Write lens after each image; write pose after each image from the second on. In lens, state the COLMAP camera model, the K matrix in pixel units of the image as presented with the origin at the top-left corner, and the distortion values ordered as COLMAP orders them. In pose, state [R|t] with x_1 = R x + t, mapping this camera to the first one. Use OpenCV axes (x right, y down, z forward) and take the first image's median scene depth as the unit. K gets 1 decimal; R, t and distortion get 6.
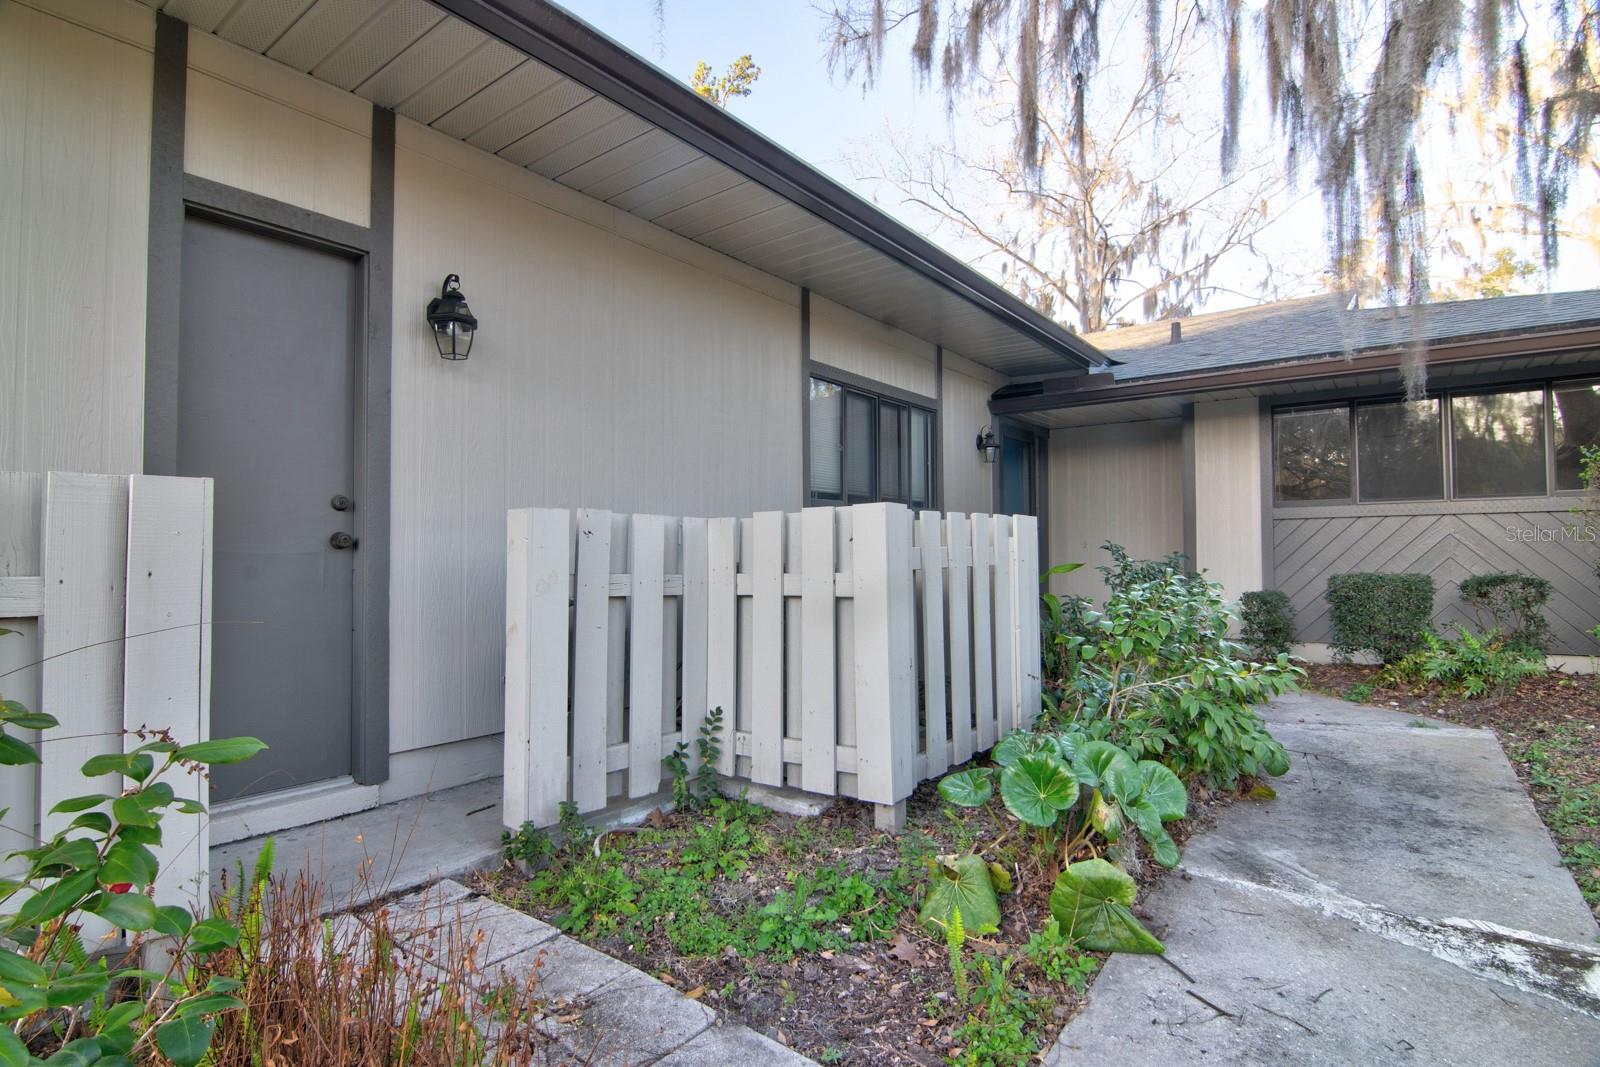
lens RADIAL K [[793.2, 0, 794.9], [0, 793.2, 537.8], [0, 0, 1]] dist [-0.006062, -0.011409]
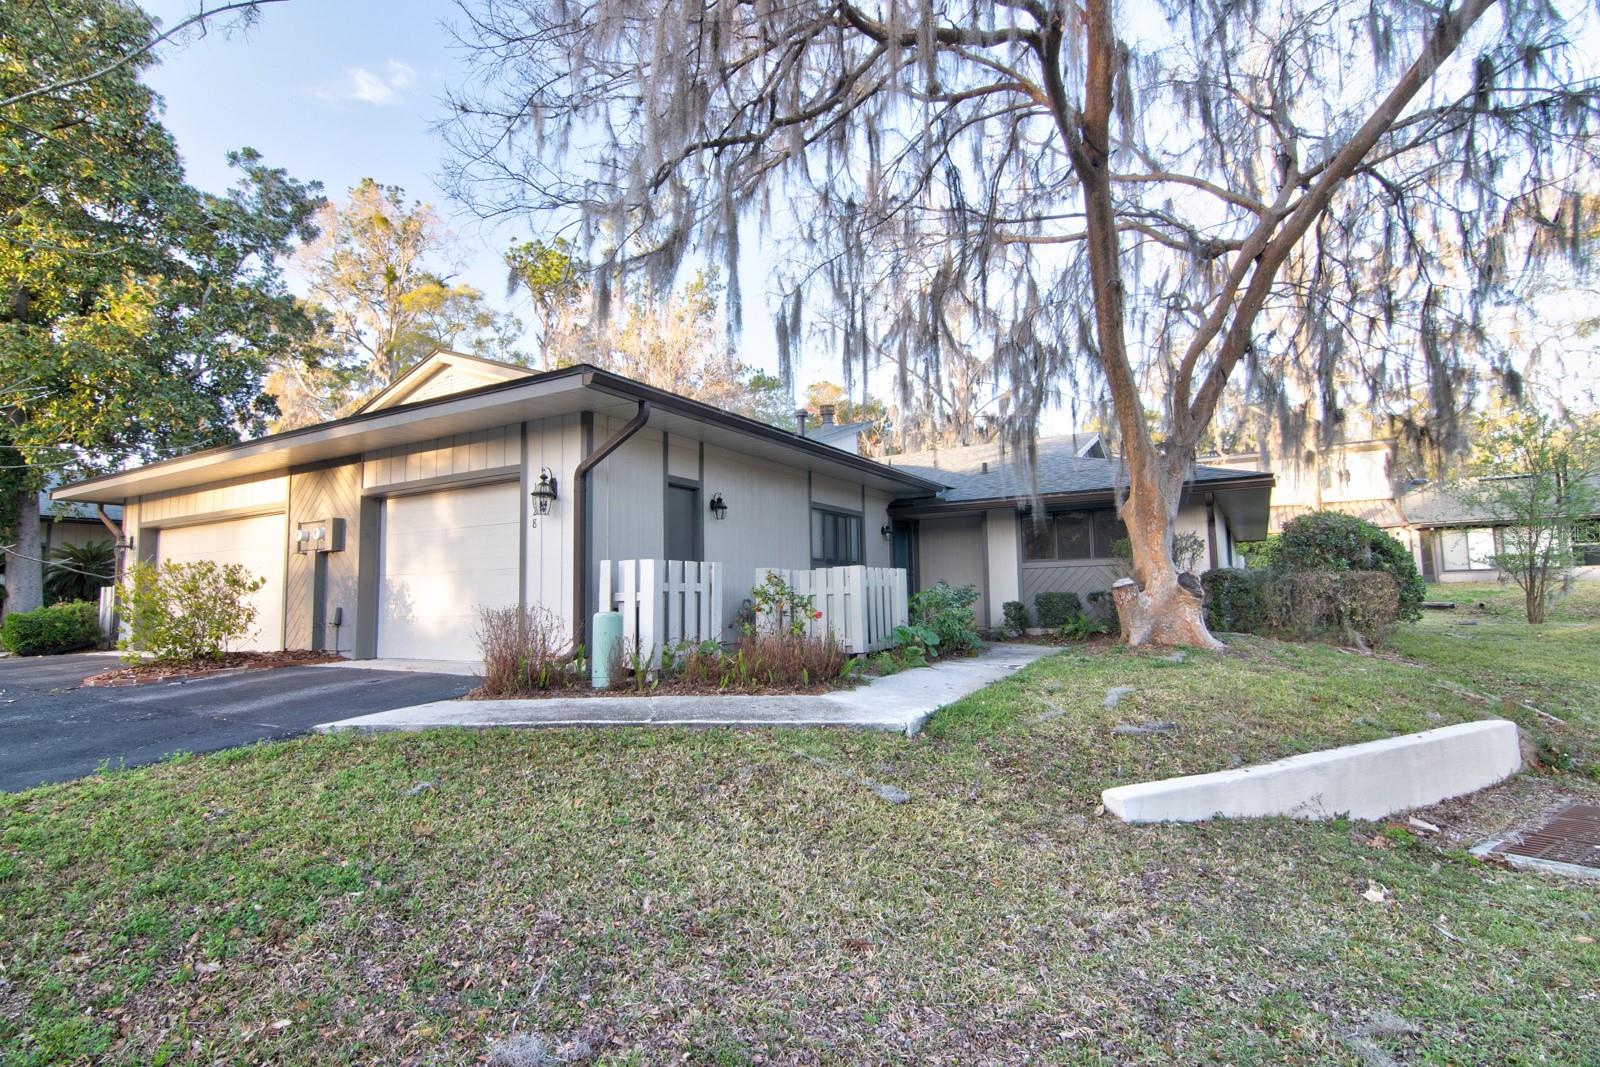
lens RADIAL K [[793.2, 0, 806.2], [0, 793.2, 535.2], [0, 0, 1]] dist [-0.006062, -0.011409]
pose [[0.990263, -0.003435, 0.139165, -0.251124], [0.012989, 0.997614, -0.067808, 0.023673], [-0.138600, 0.068955, 0.987945, -1.007396]]
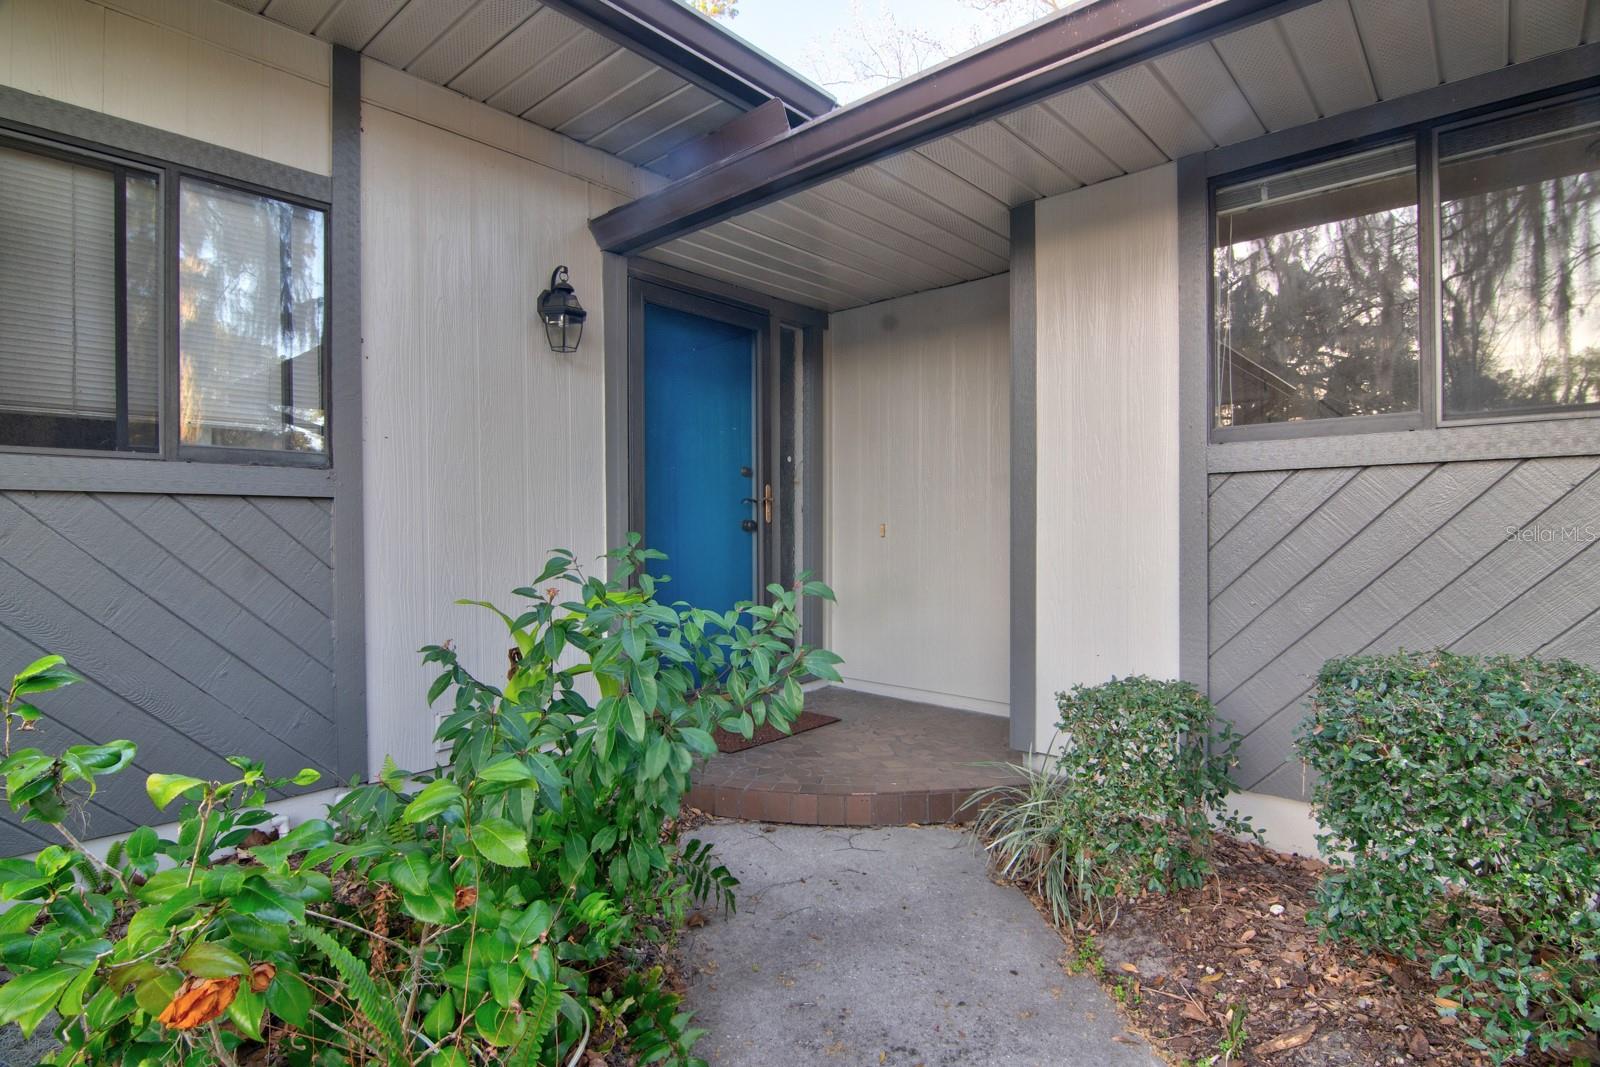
lens RADIAL K [[793.2, 0, 794.1], [0, 793.2, 529.1], [0, 0, 1]] dist [-0.006062, -0.011409]
pose [[0.997340, 0.001864, -0.072864, 0.443989], [-0.000050, 0.999690, 0.024885, -0.005772], [0.072888, -0.024815, 0.997031, 0.615773]]
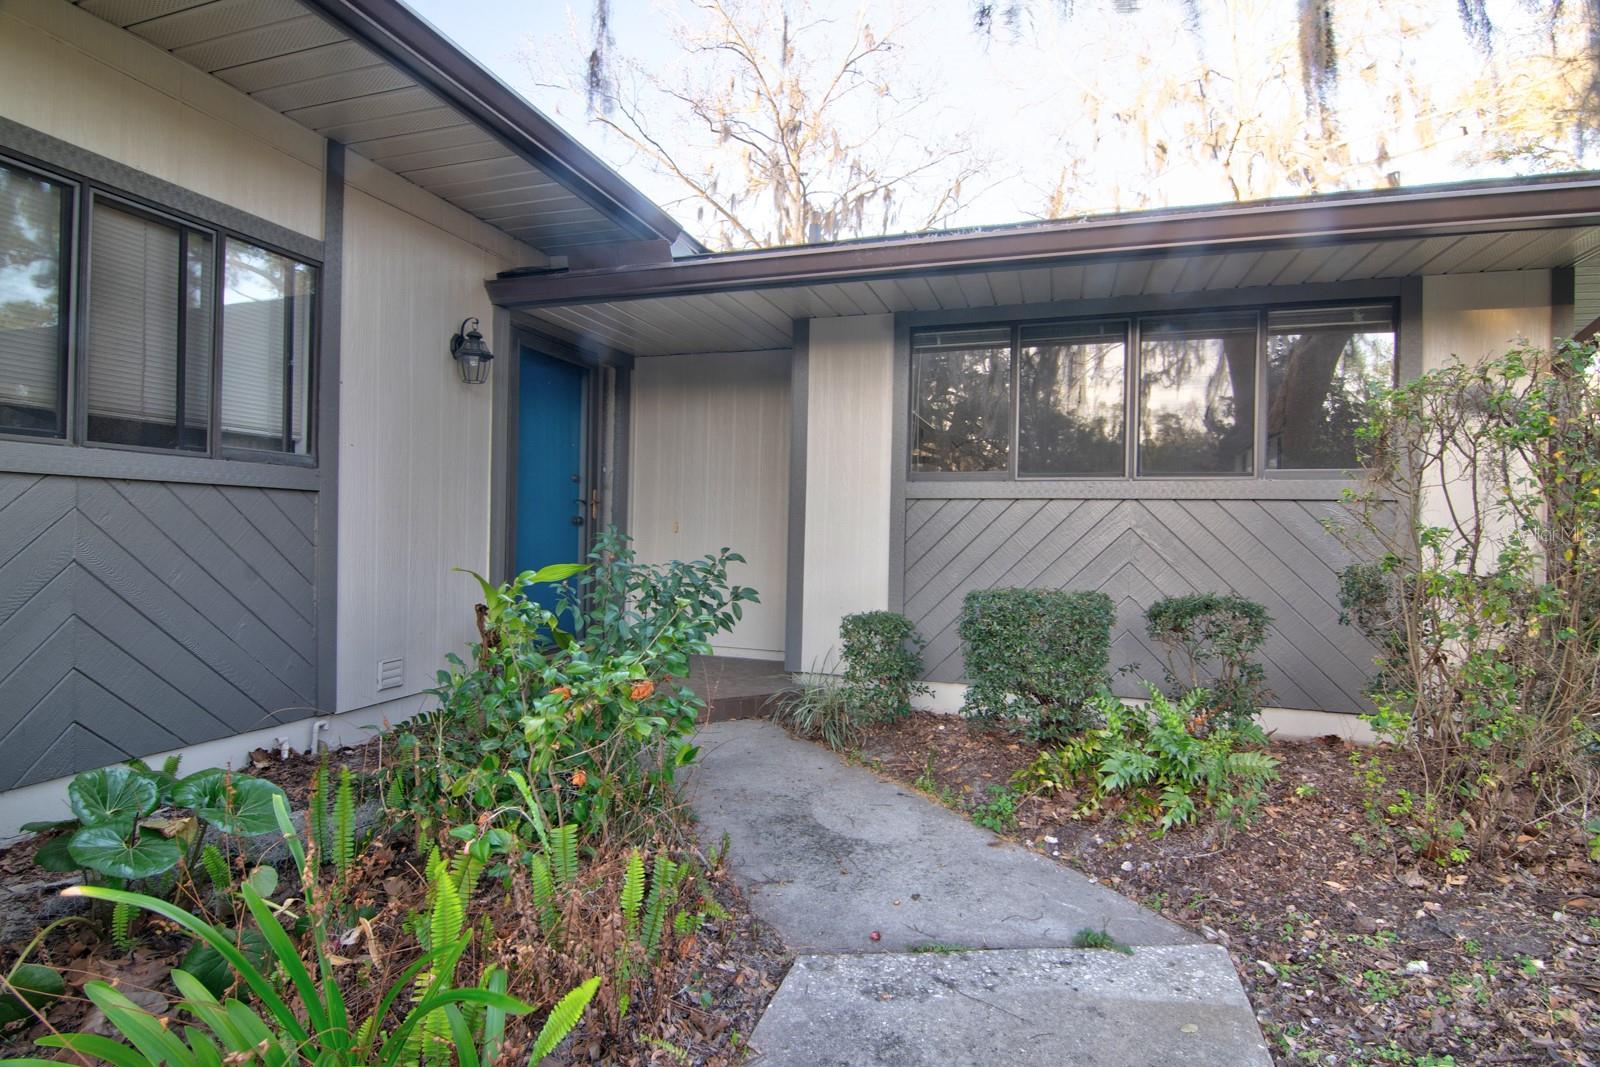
lens RADIAL K [[793.2, 0, 792.1], [0, 793.2, 532.8], [0, 0, 1]] dist [-0.006062, -0.011409]
pose [[0.945545, 0.023601, 0.324634, 0.306395], [-0.032239, 0.999254, 0.021256, -0.005417], [-0.323891, -0.030564, 0.945601, 0.408990]]
